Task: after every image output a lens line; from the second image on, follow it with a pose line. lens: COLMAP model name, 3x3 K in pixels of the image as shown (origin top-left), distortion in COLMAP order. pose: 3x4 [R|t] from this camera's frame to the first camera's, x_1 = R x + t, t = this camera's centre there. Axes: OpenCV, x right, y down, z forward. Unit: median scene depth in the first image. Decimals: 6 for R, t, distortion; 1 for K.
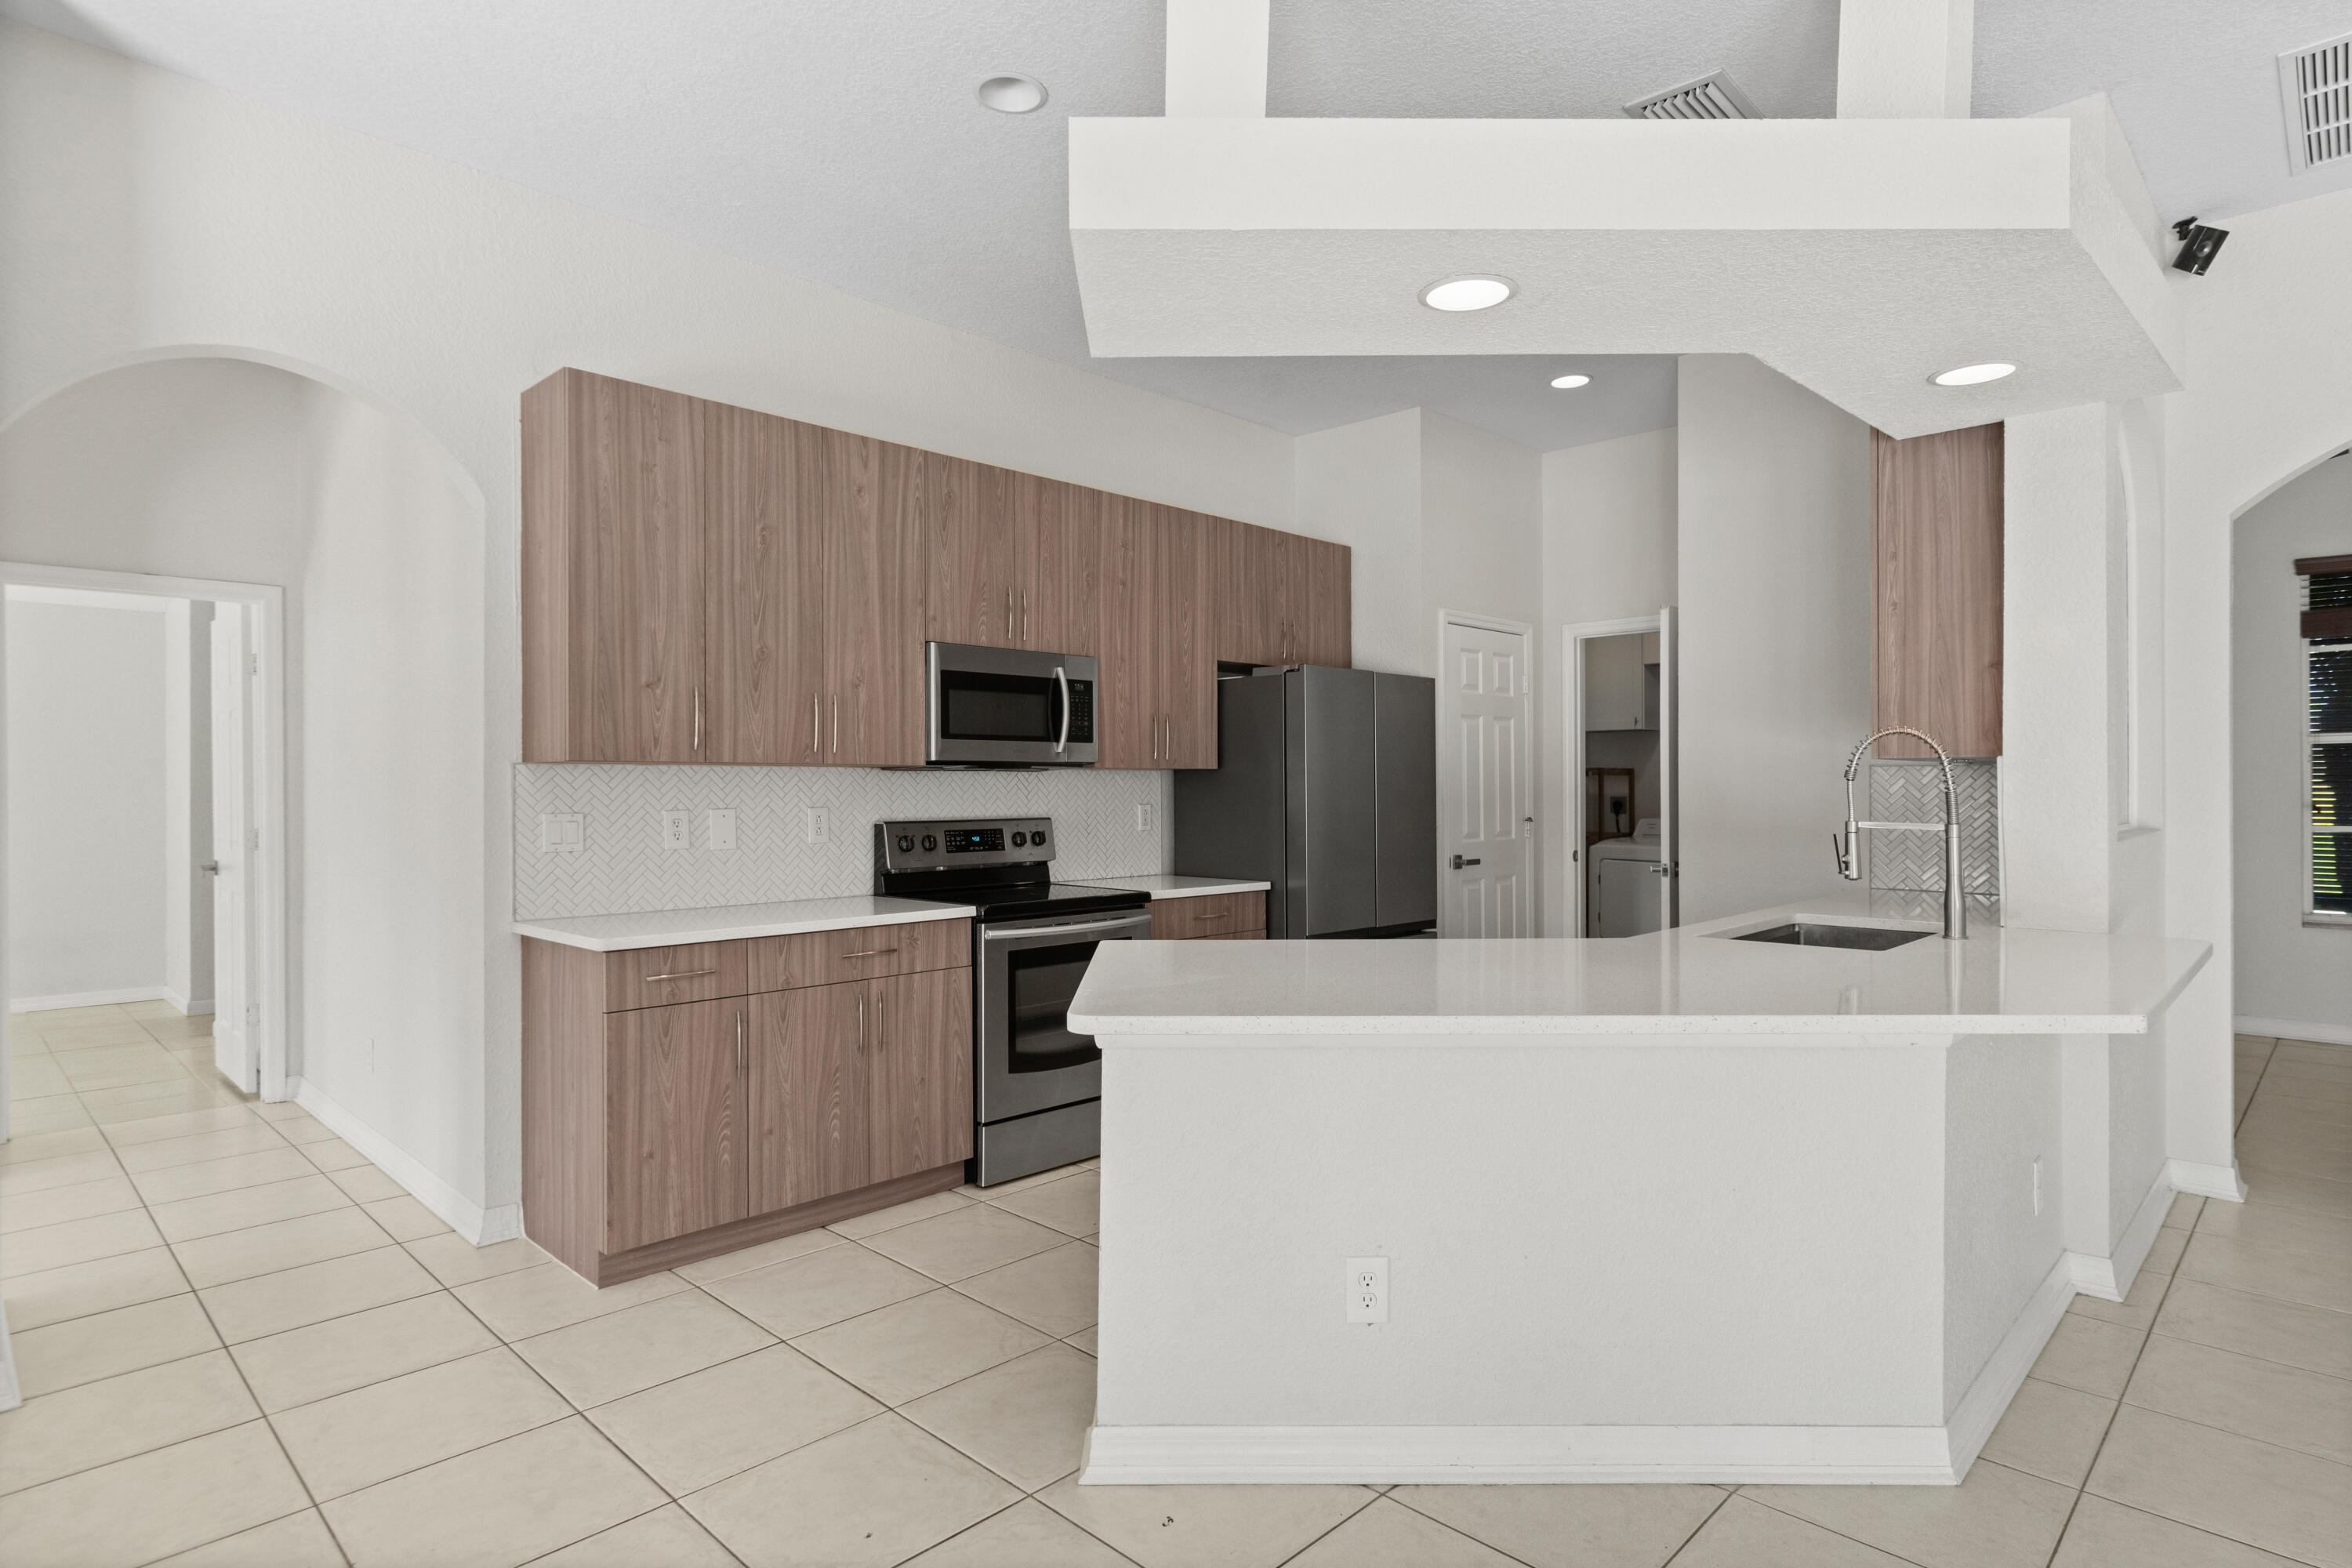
lens RADIAL K [[1240.4, 0, 1181.0], [0, 1240.4, 791.6], [0, 0, 1]] dist [0.002723, 0.000515]
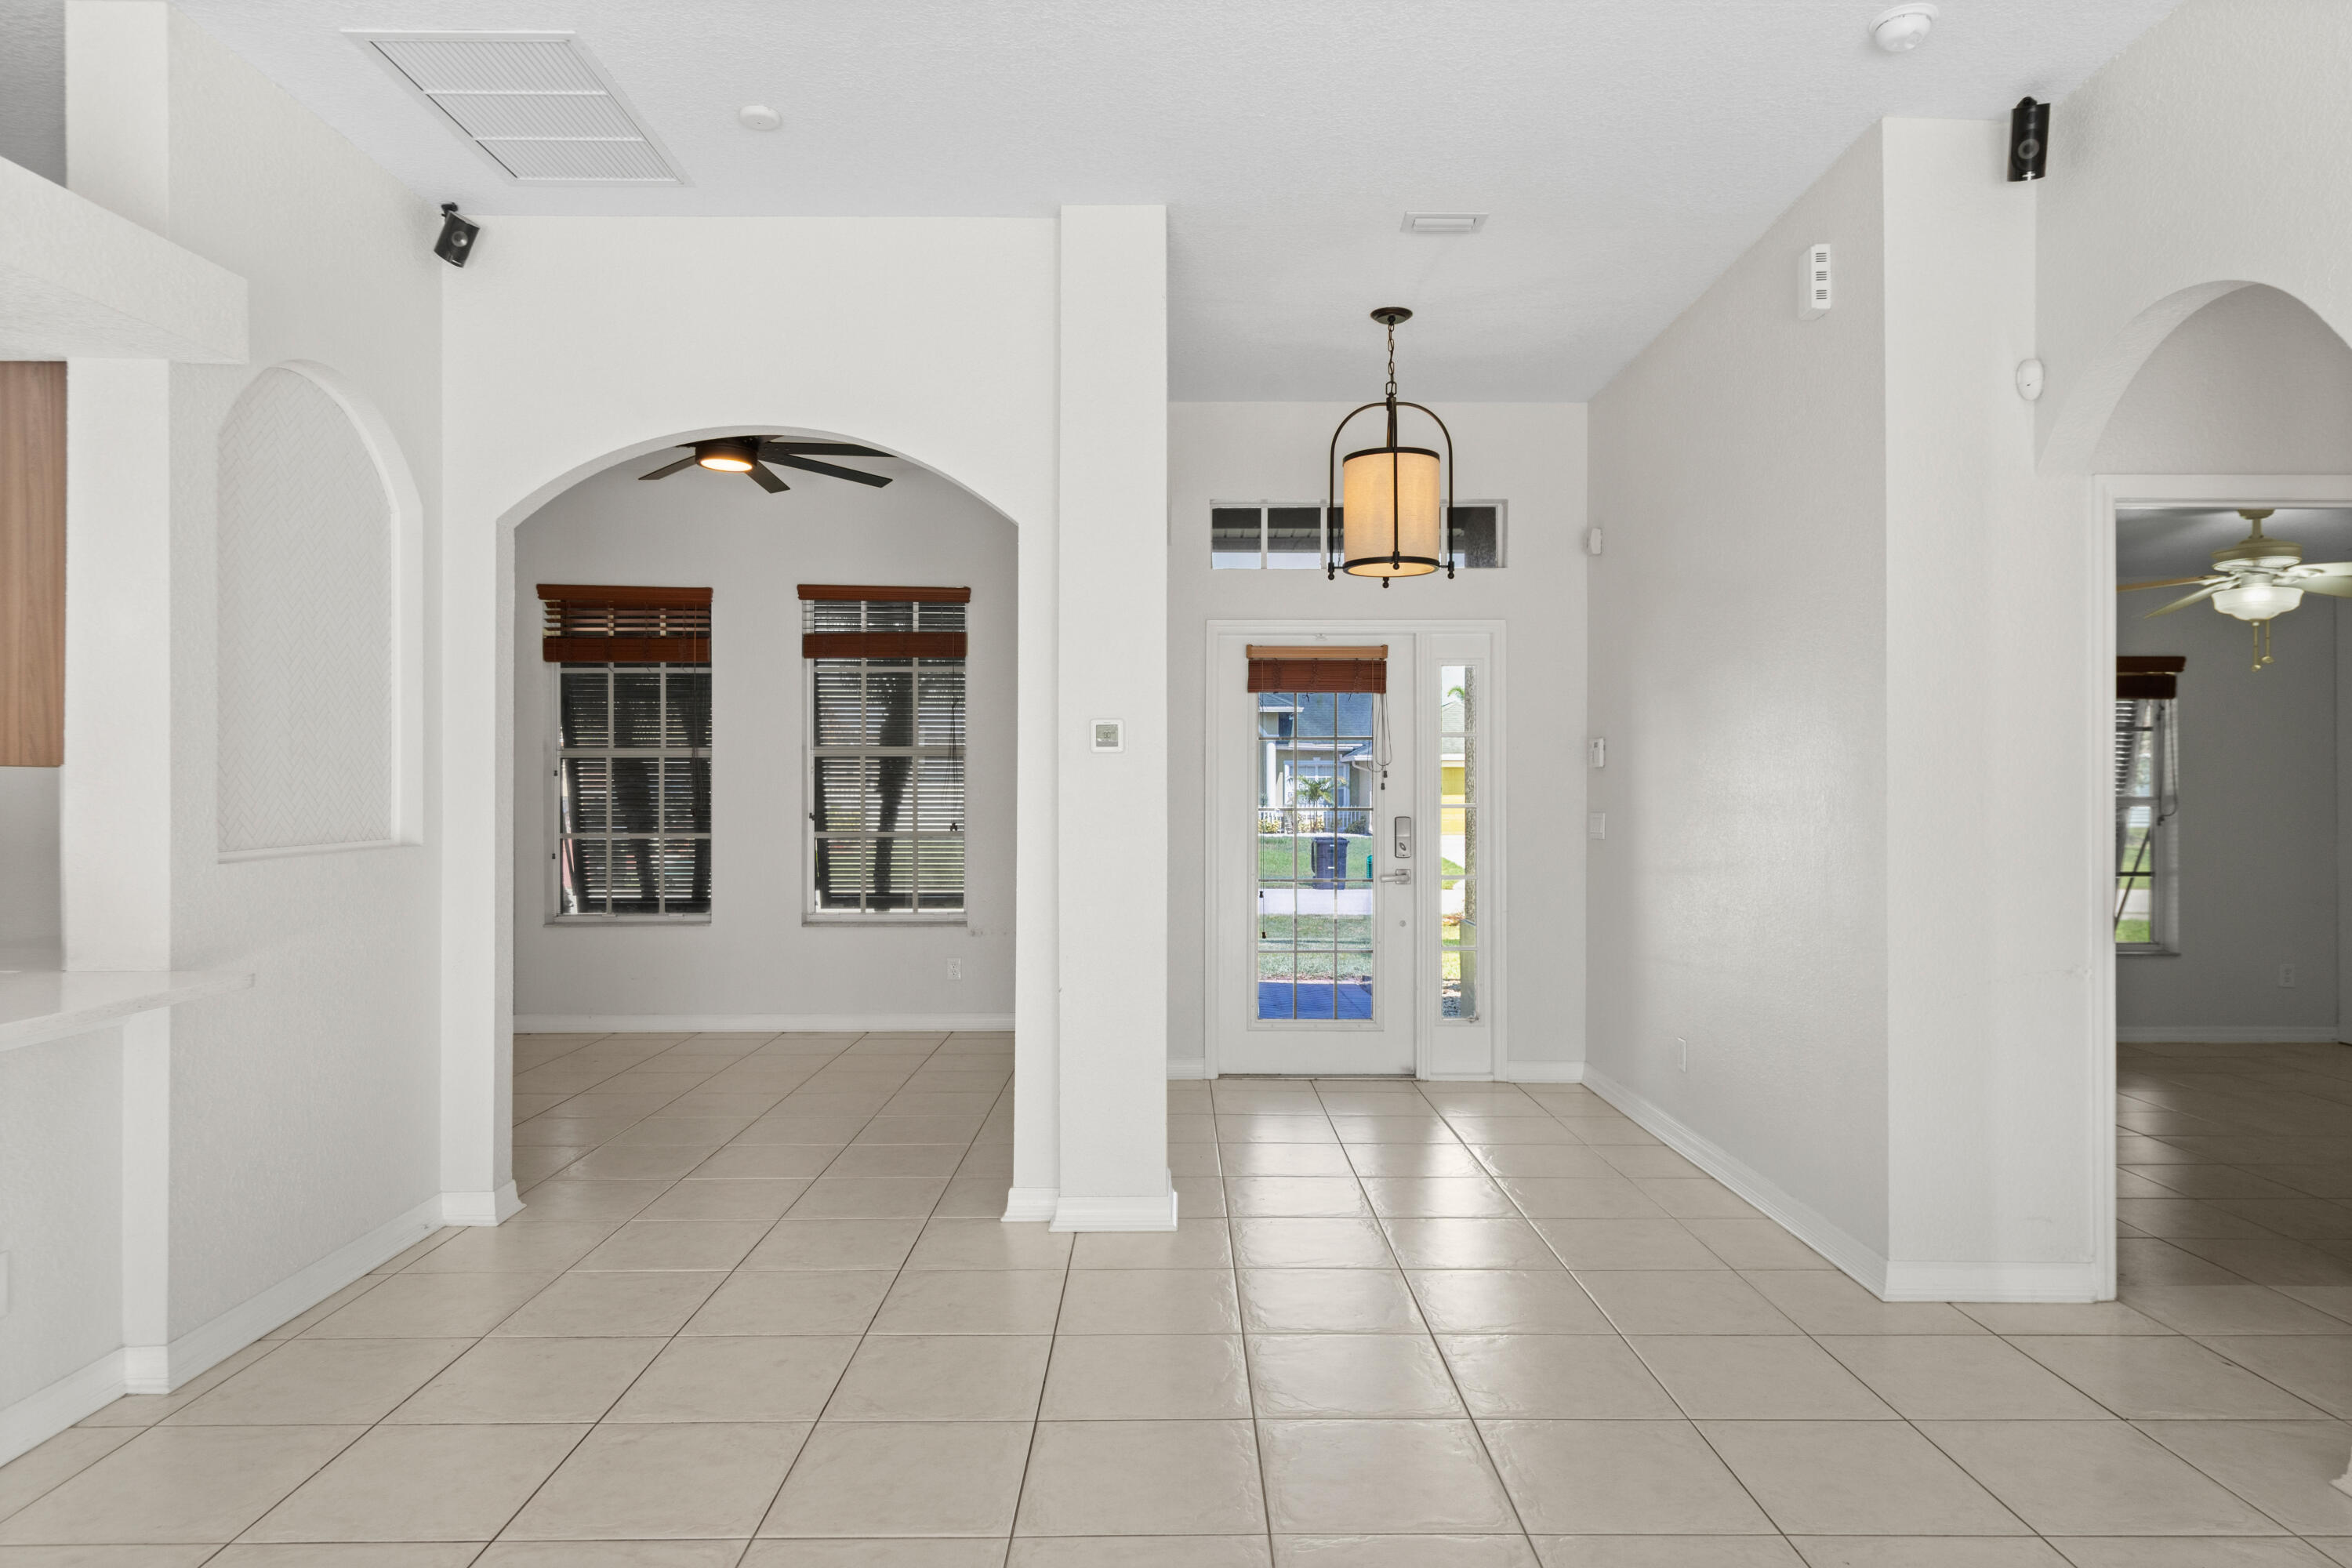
lens RADIAL K [[1420.2, 0, 1186.8], [0, 1420.2, 788.5], [0, 0, 1]] dist [0.008694, 0.001346]
pose [[0.709145, 0.005442, 0.705042, 0.428068], [-0.003066, 0.999985, -0.004635, -0.008910], [-0.705056, 0.001125, 0.709150, -0.167177]]
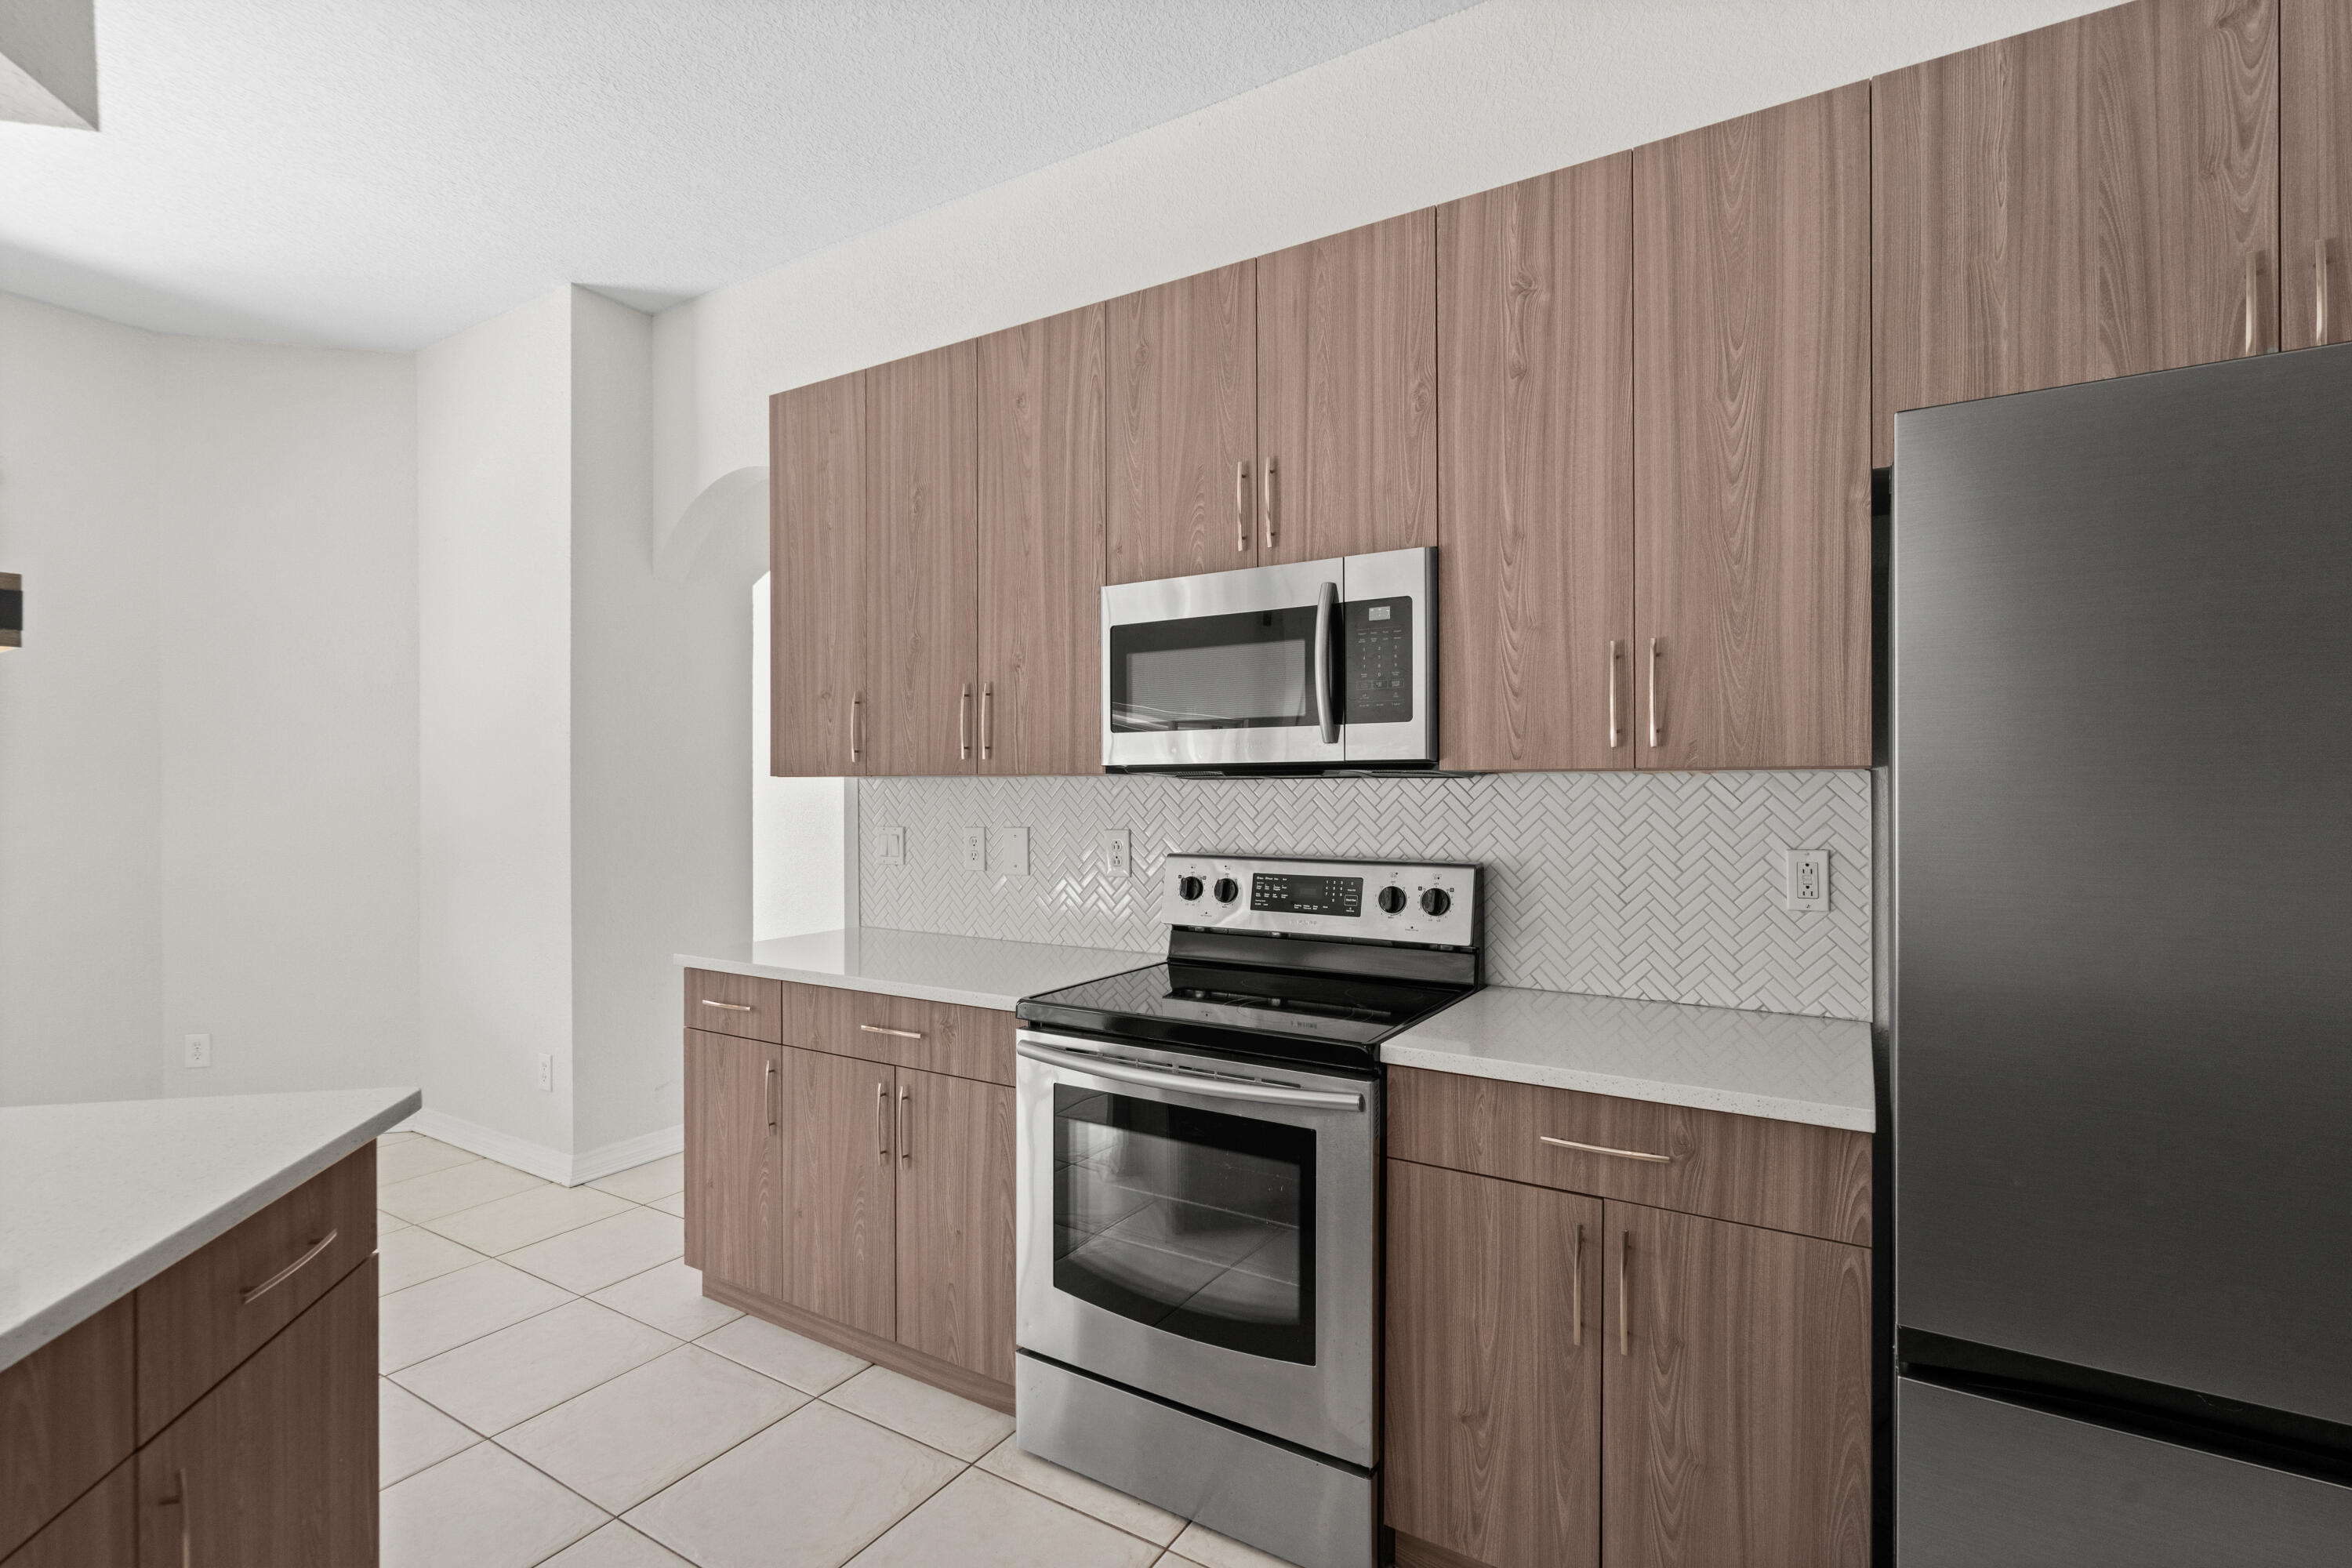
lens RADIAL K [[1099.6, 0, 1176.0], [0, 1099.6, 784.0], [0, 0, 1]] dist [-0.001402, 0.000251]
pose [[0.212297, 0.000758, -0.977205, 0.394818], [-0.001178, 0.999999, 0.000520, -0.016425], [0.977205, 0.001041, 0.212297, 0.950463]]
